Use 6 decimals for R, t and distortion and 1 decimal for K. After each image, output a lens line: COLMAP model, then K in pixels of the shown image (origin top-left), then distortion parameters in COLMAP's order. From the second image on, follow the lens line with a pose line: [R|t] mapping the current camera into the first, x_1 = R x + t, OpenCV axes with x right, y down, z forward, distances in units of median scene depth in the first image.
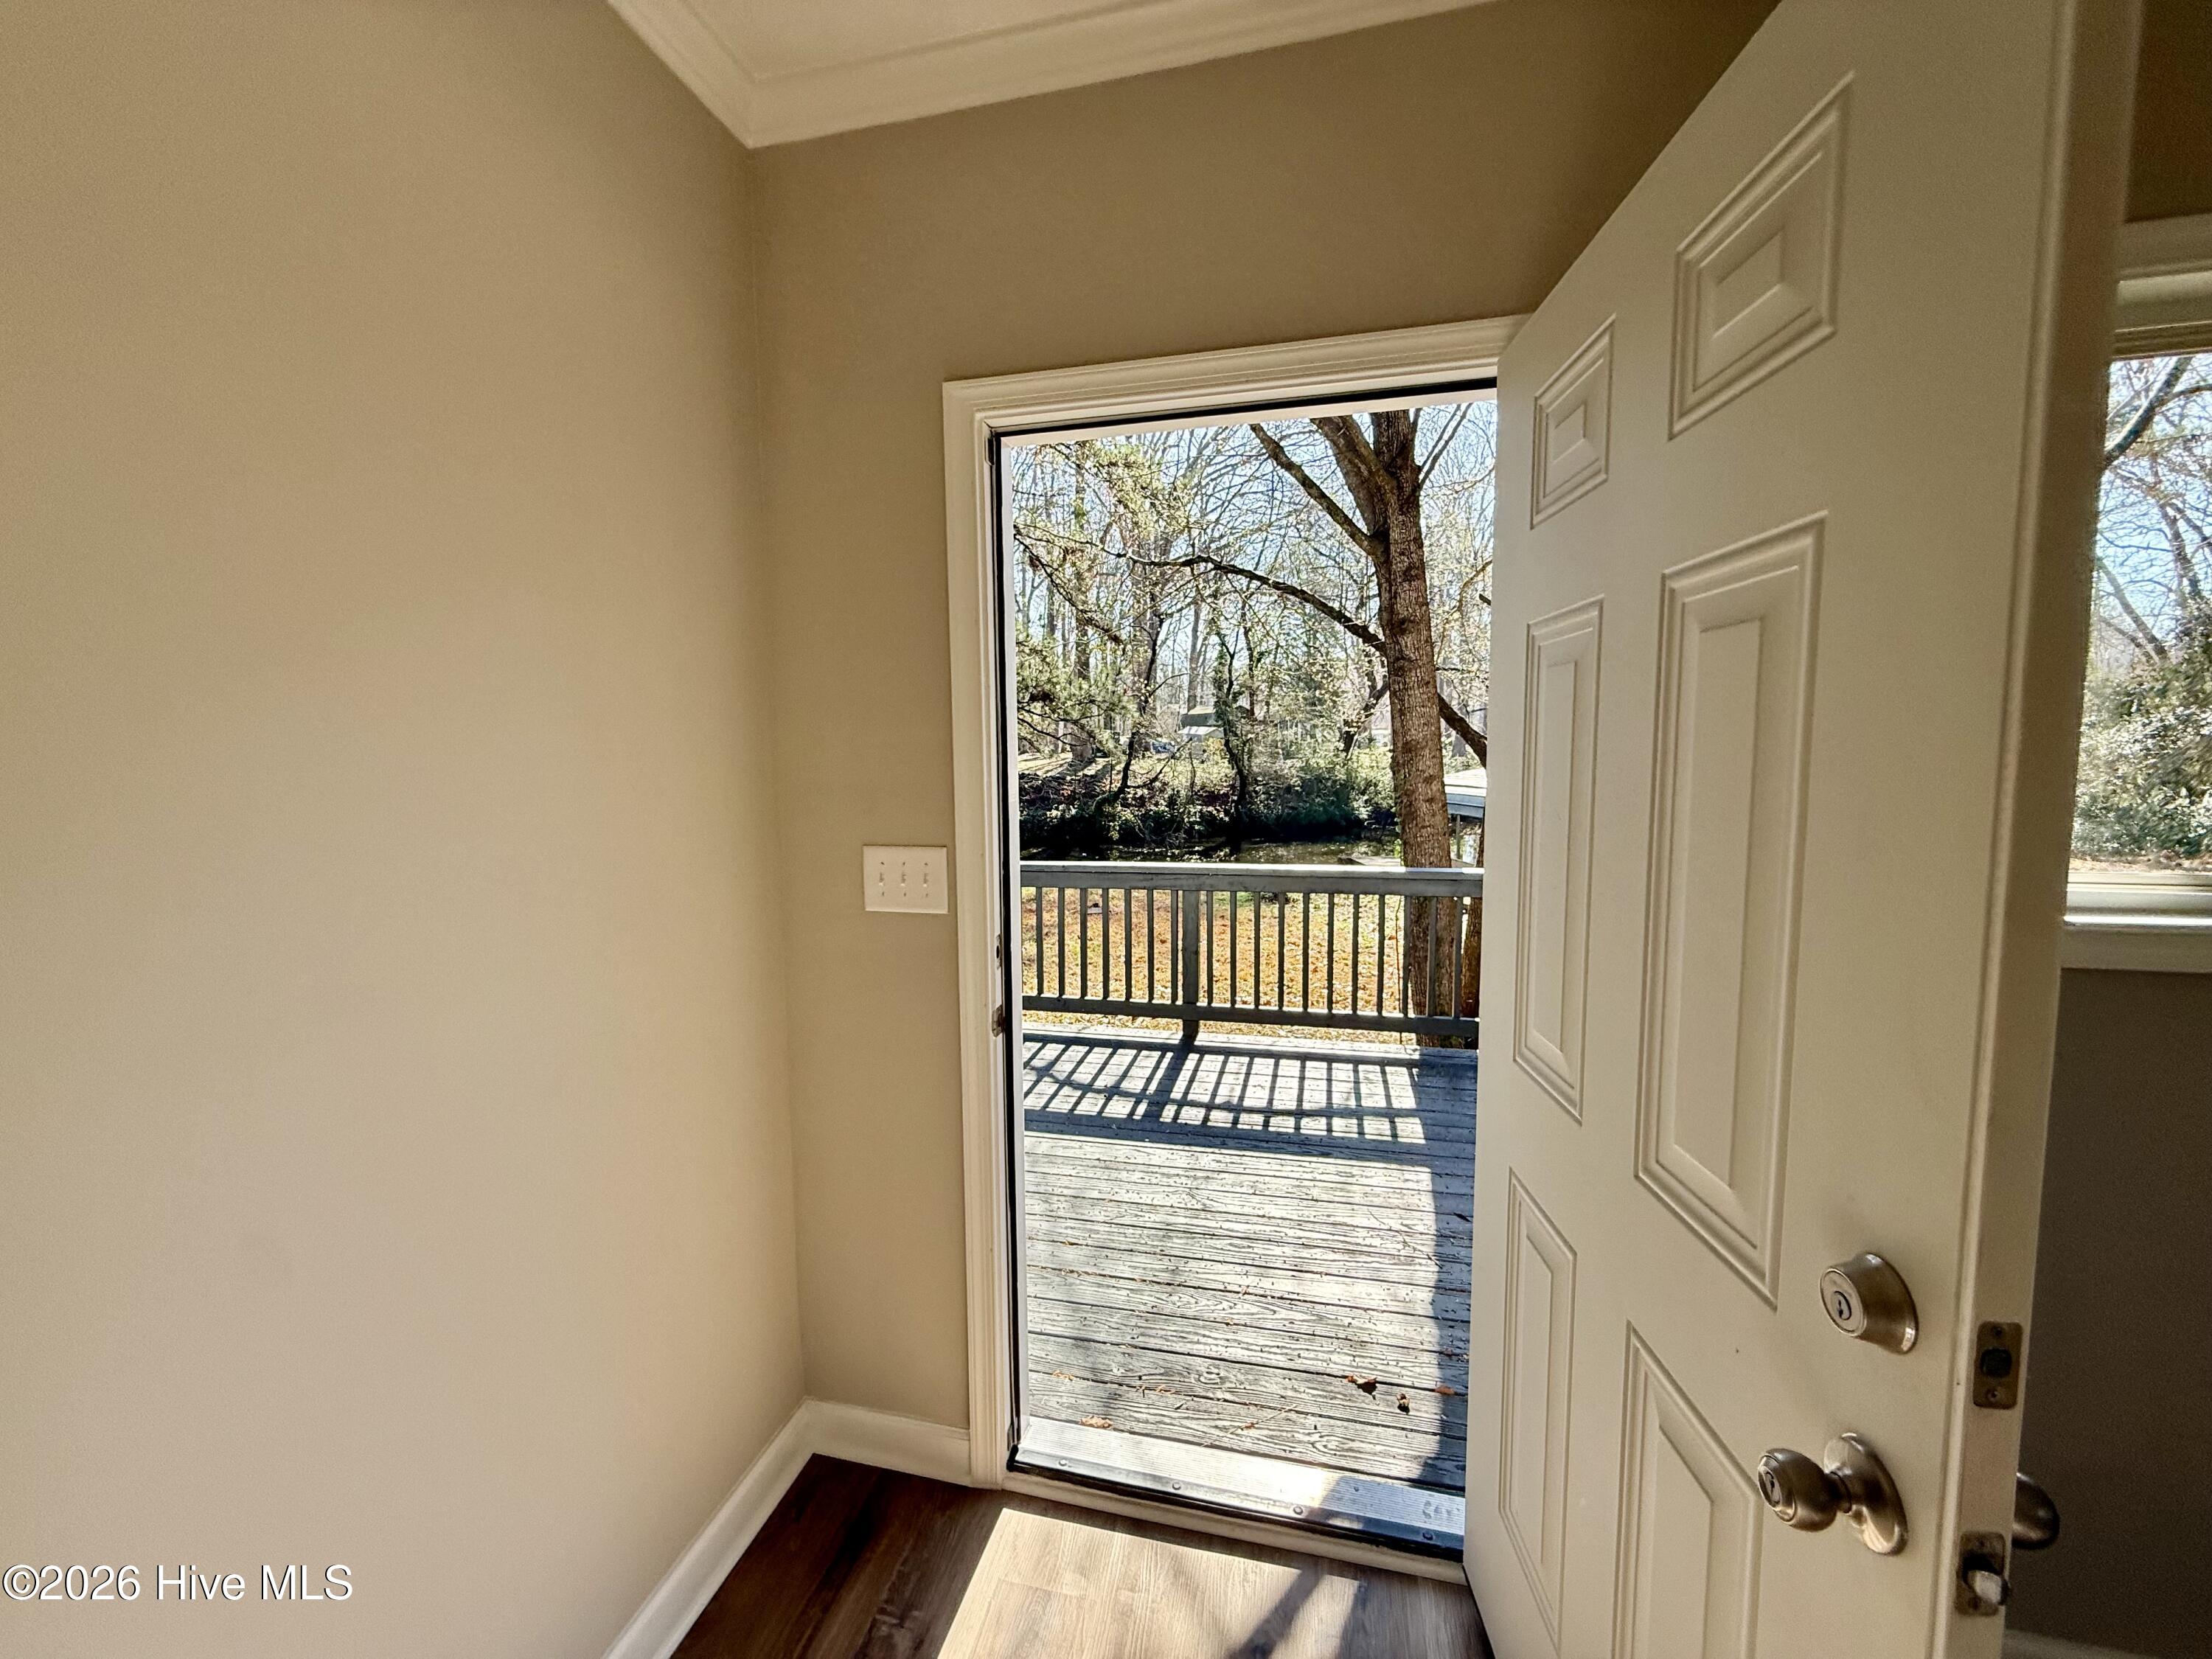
lens RADIAL K [[881.6, 0, 1113.0], [0, 881.6, 819.5], [0, 0, 1]] dist [-0.000551, 0.000412]
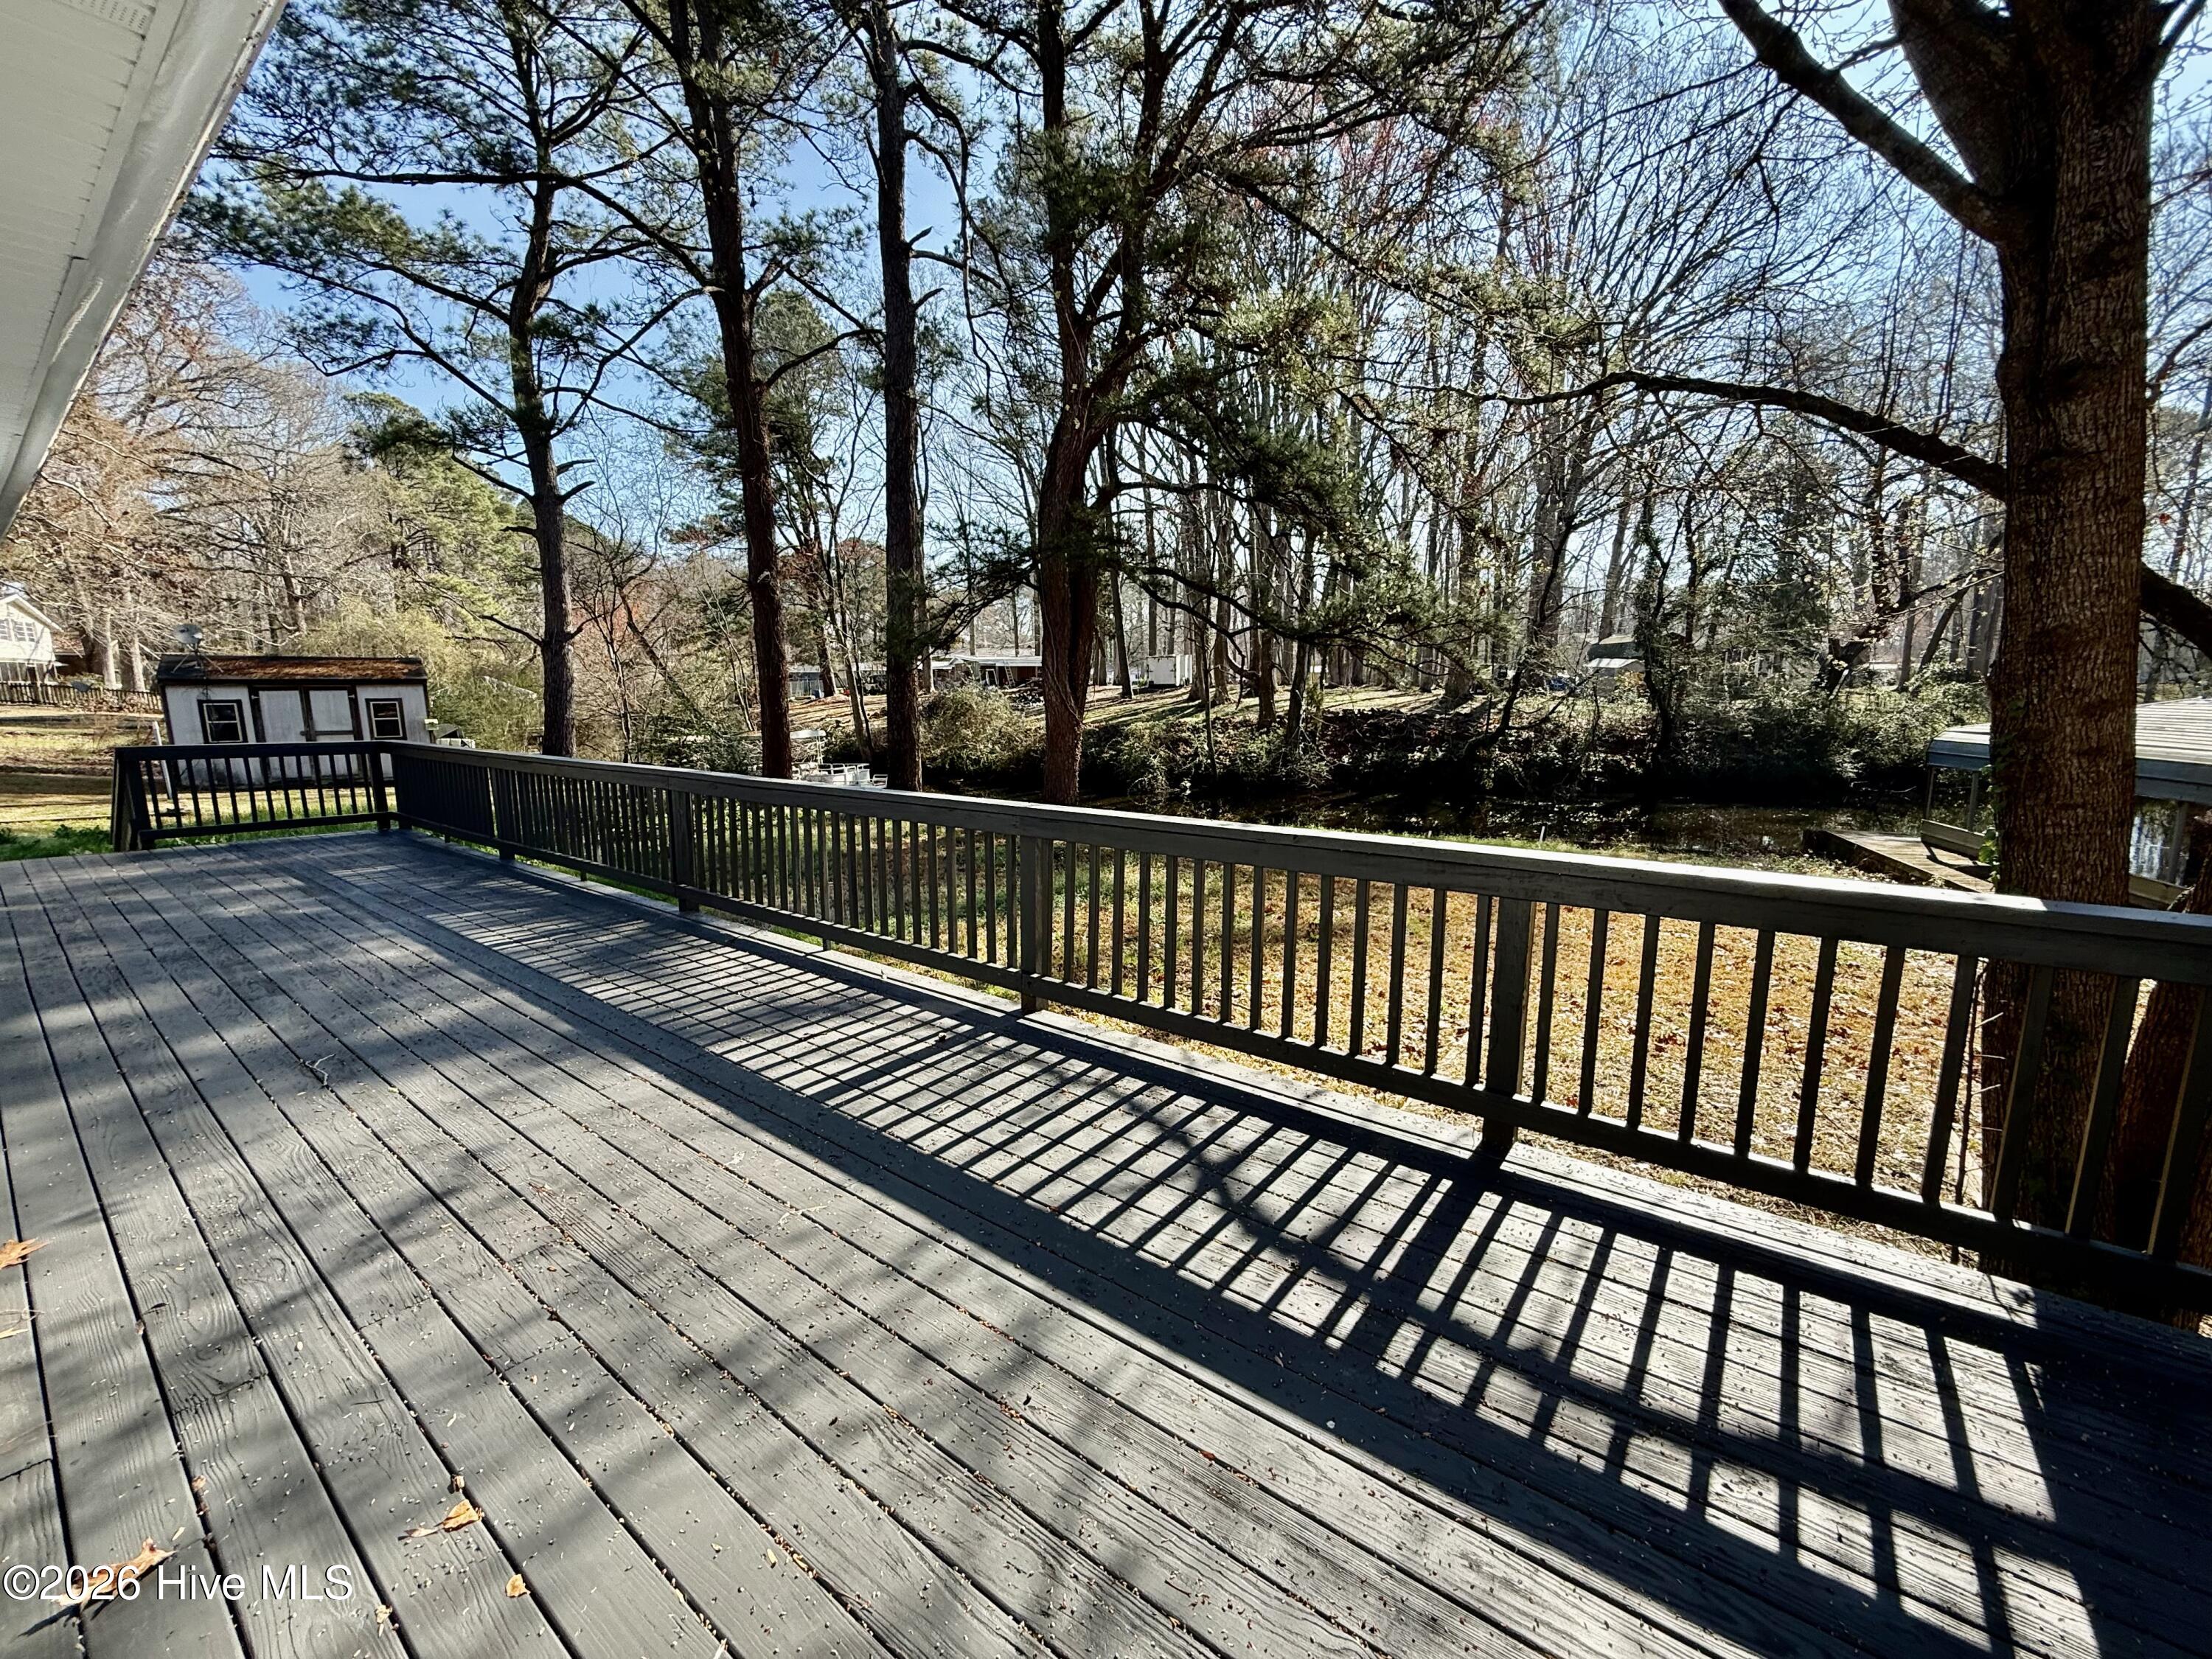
lens RADIAL K [[881.6, 0, 1095.4], [0, 881.6, 832.4], [0, 0, 1]] dist [-0.000551, 0.000412]
pose [[0.910060, 0.073710, -0.407870, 0.070744], [-0.038657, 0.994865, 0.093538, -0.003841], [0.412671, -0.069358, 0.908236, 0.388579]]
